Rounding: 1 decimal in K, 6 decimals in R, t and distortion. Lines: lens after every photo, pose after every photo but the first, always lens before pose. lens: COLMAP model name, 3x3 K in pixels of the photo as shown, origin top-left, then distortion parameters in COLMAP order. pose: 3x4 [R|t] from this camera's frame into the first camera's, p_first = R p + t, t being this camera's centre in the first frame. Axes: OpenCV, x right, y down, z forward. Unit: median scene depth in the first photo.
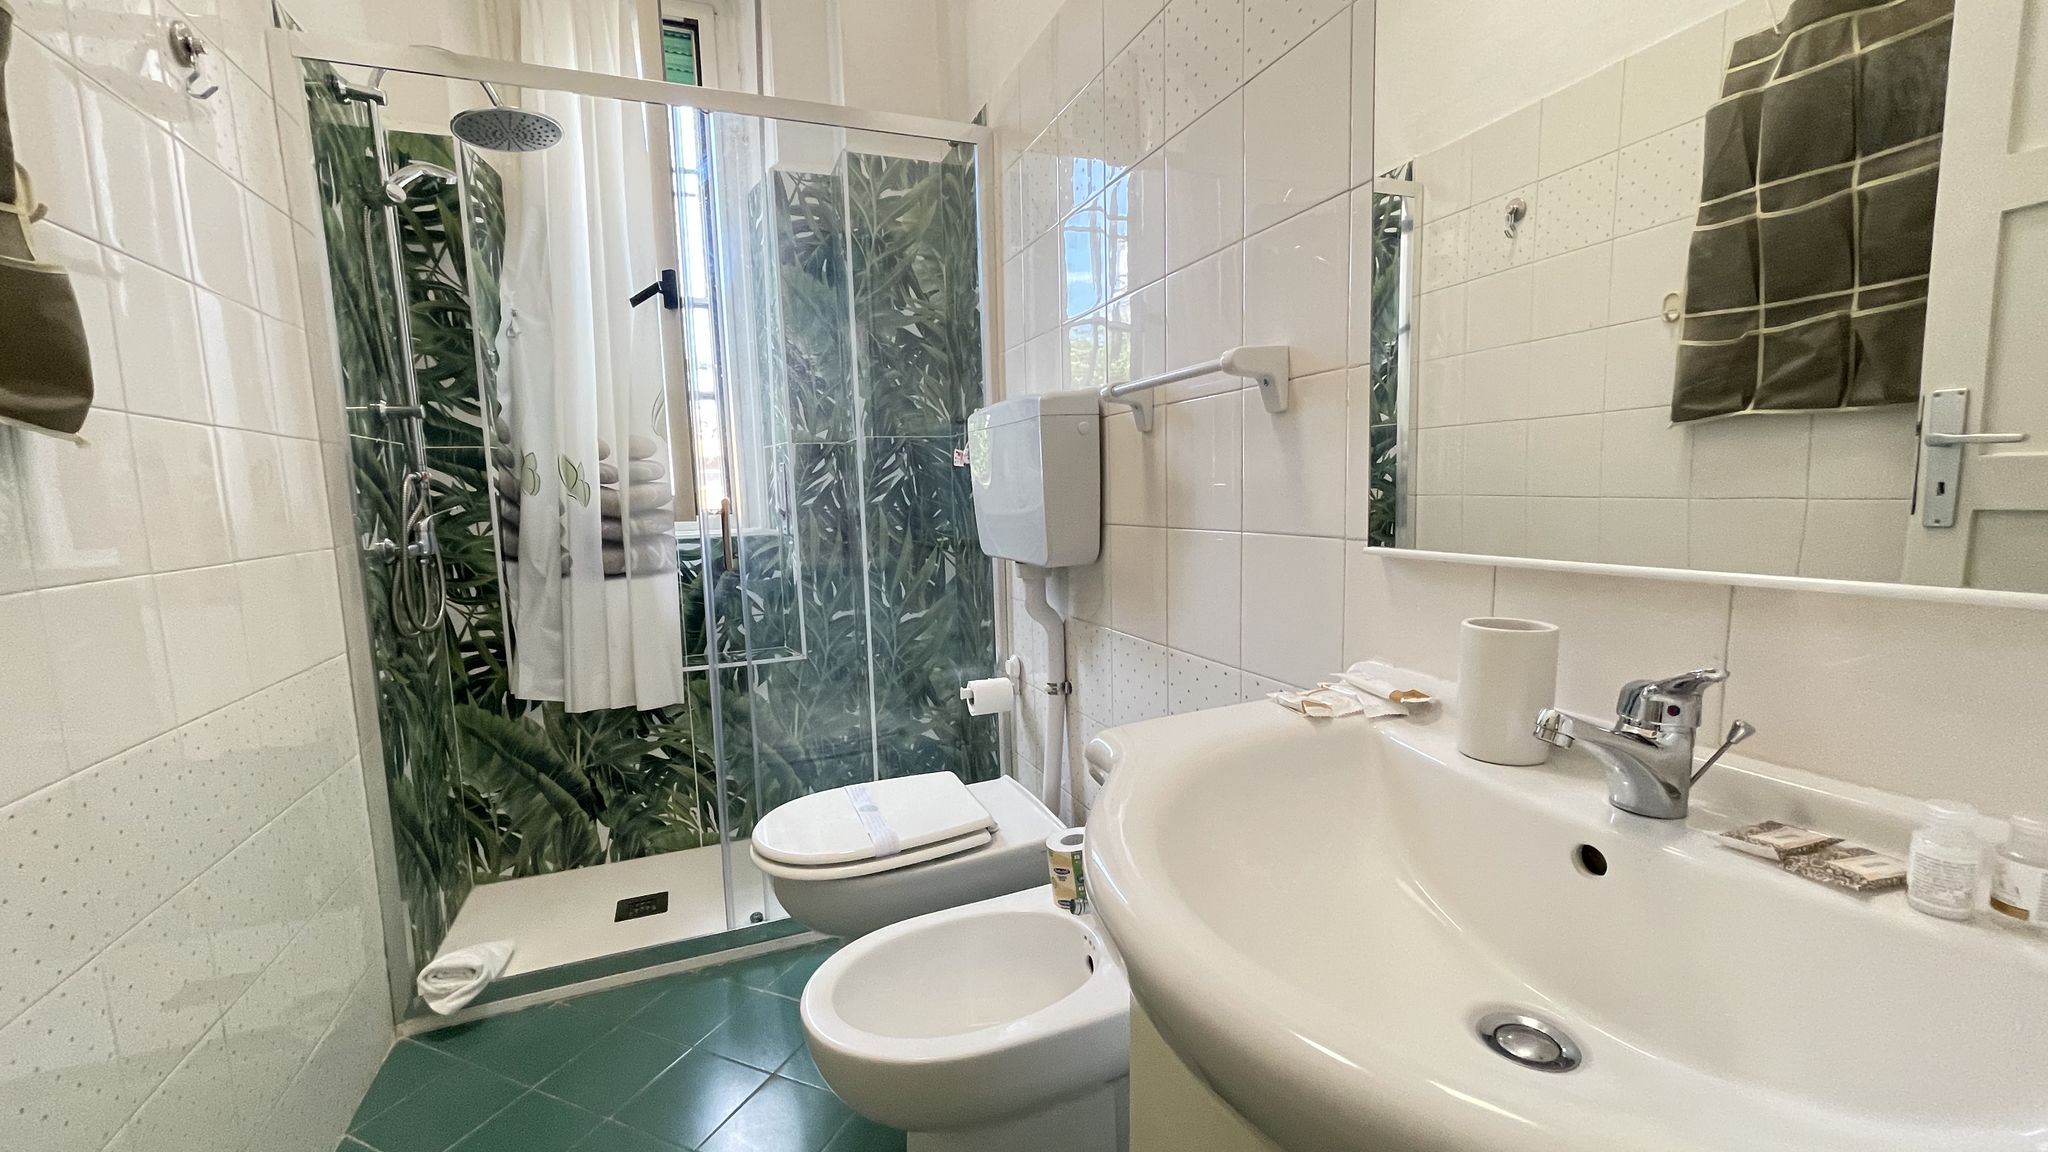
lens RADIAL K [[822.2, 0, 1018.4], [0, 822.2, 585.0], [0, 0, 1]] dist [-0.003836, 0.001353]
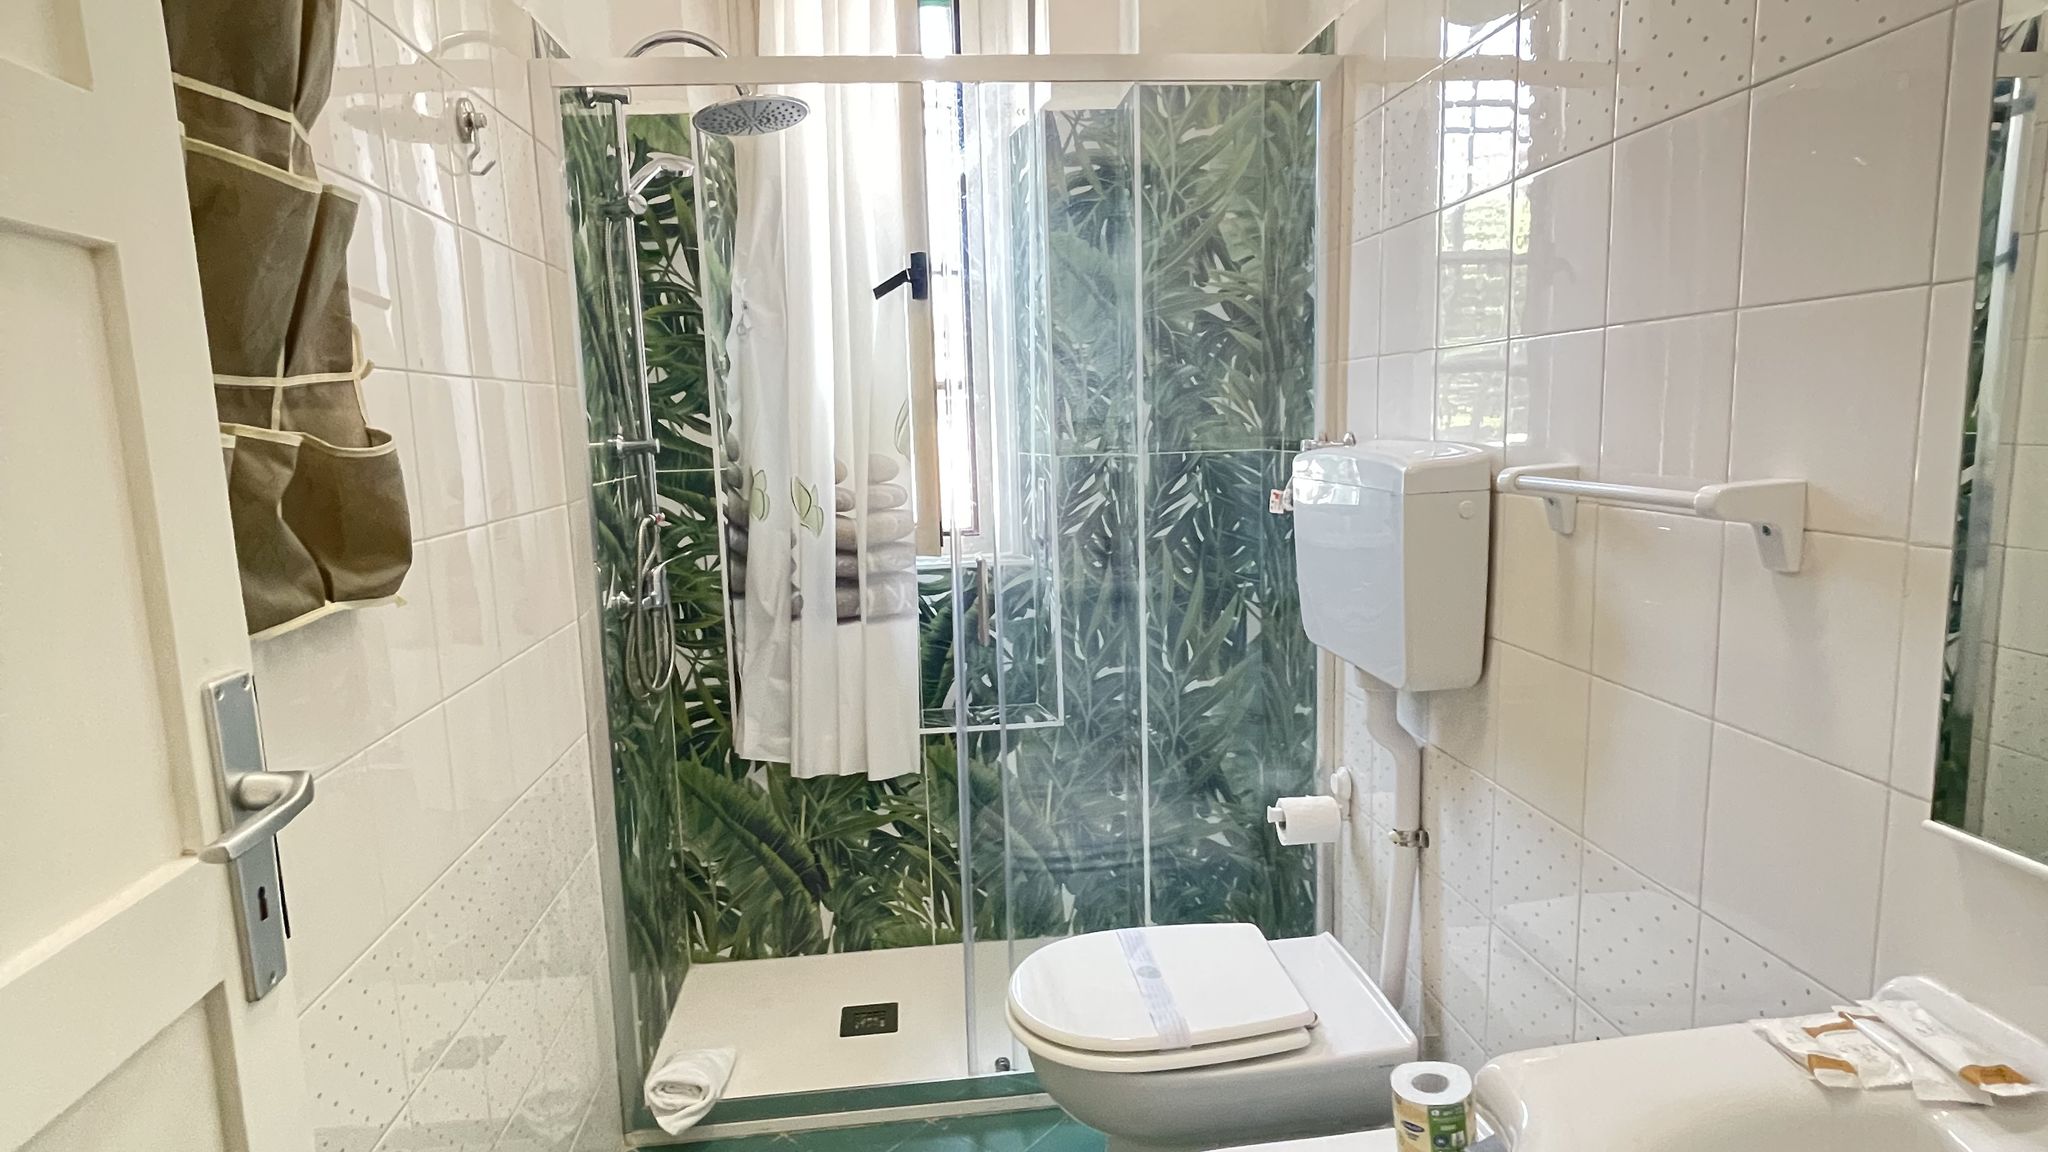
lens RADIAL K [[1097.3, 0, 1013.7], [0, 1097.3, 570.7], [0, 0, 1]] dist [0.011424, -0.006437]
pose [[0.961512, 0.037990, -0.272125, -0.025993], [-0.029479, 0.998942, 0.035298, -0.110106], [0.273178, -0.025917, 0.961614, -0.030760]]
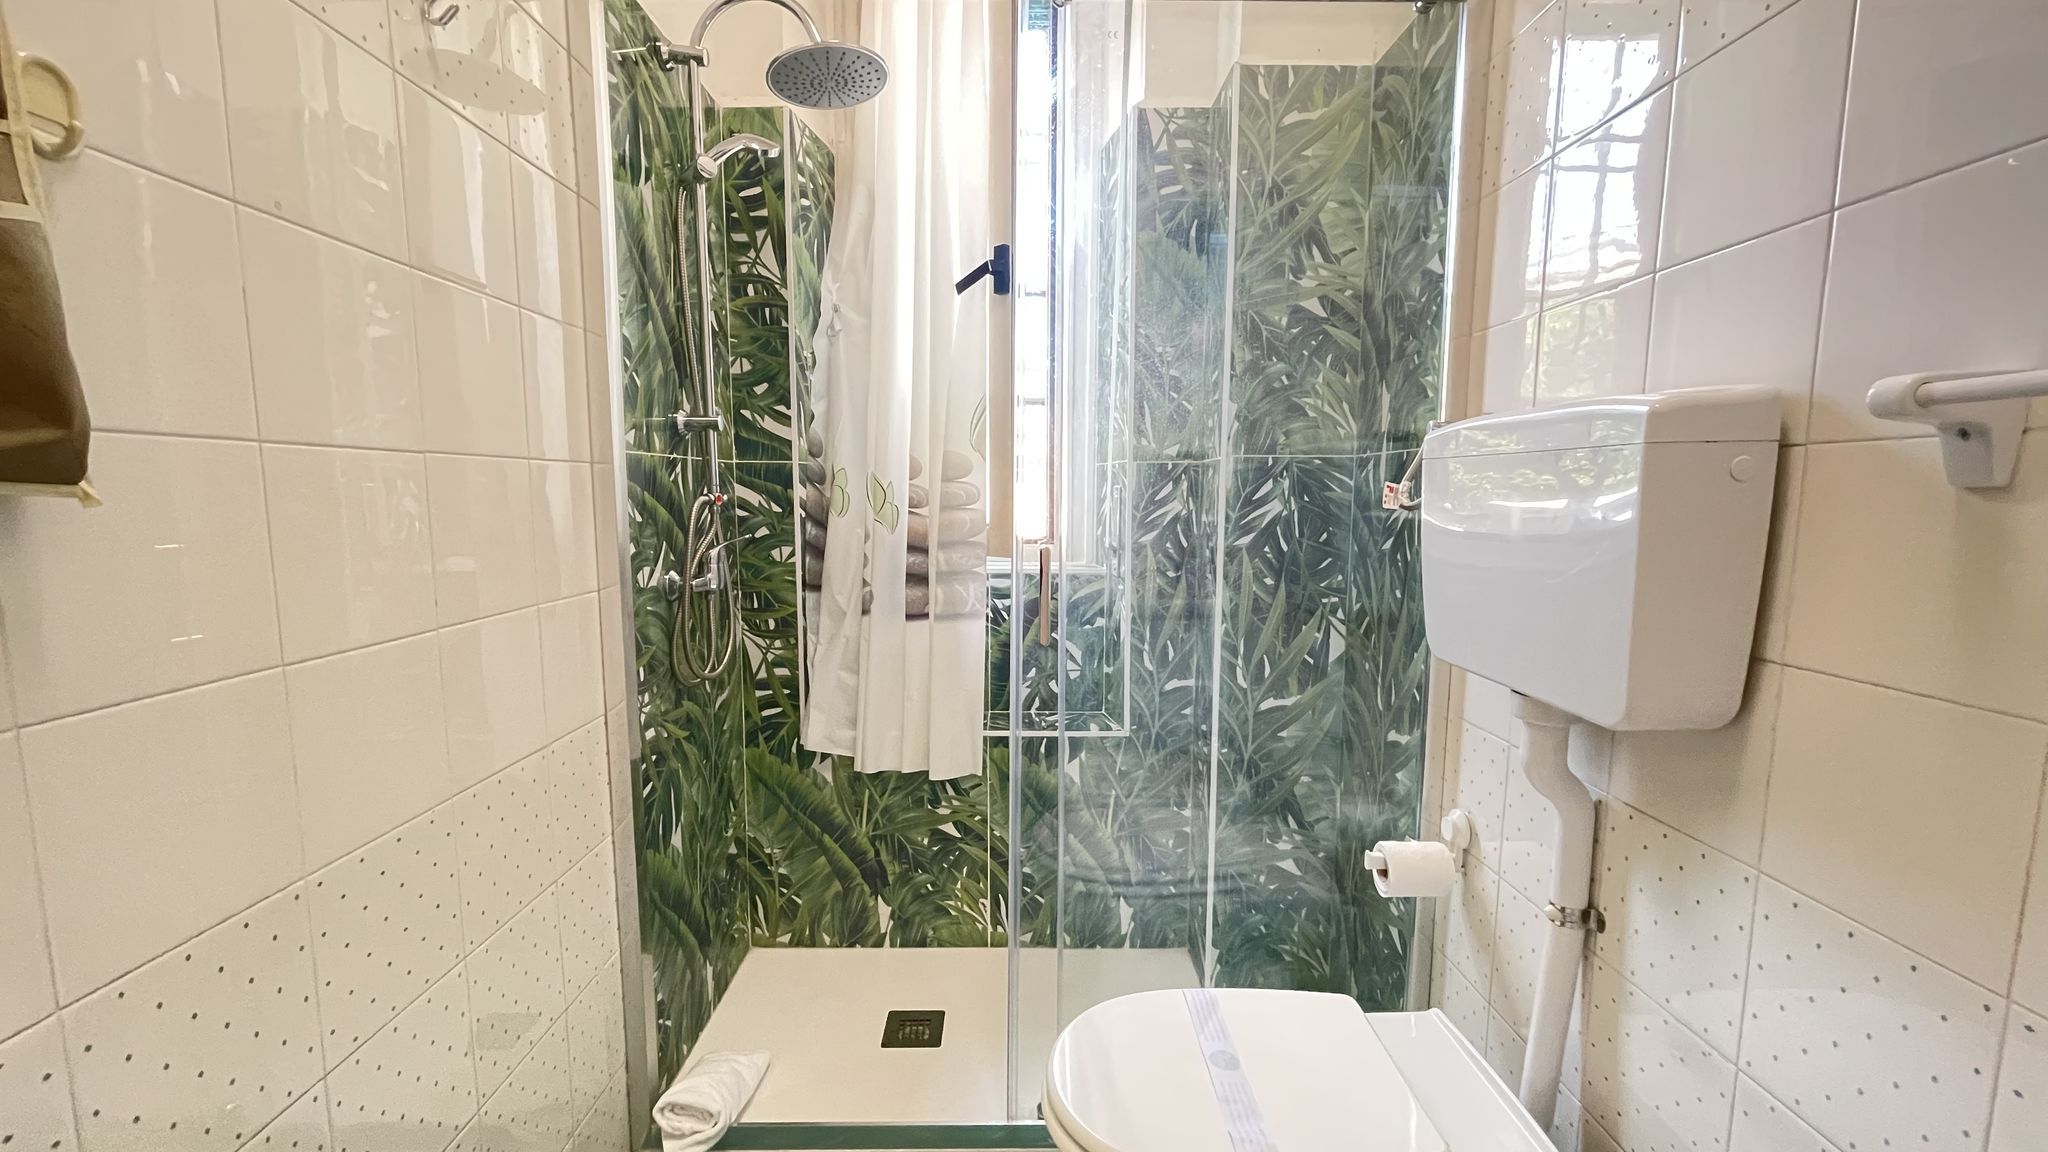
lens RADIAL K [[822.2, 0, 1020.5], [0, 822.2, 586.0], [0, 0, 1]] dist [-0.003836, 0.001353]
pose [[0.930601, 0.074503, -0.358373, -0.097706], [-0.073930, 0.997146, 0.015320, -0.066240], [0.358492, 0.012238, 0.933453, 0.265845]]
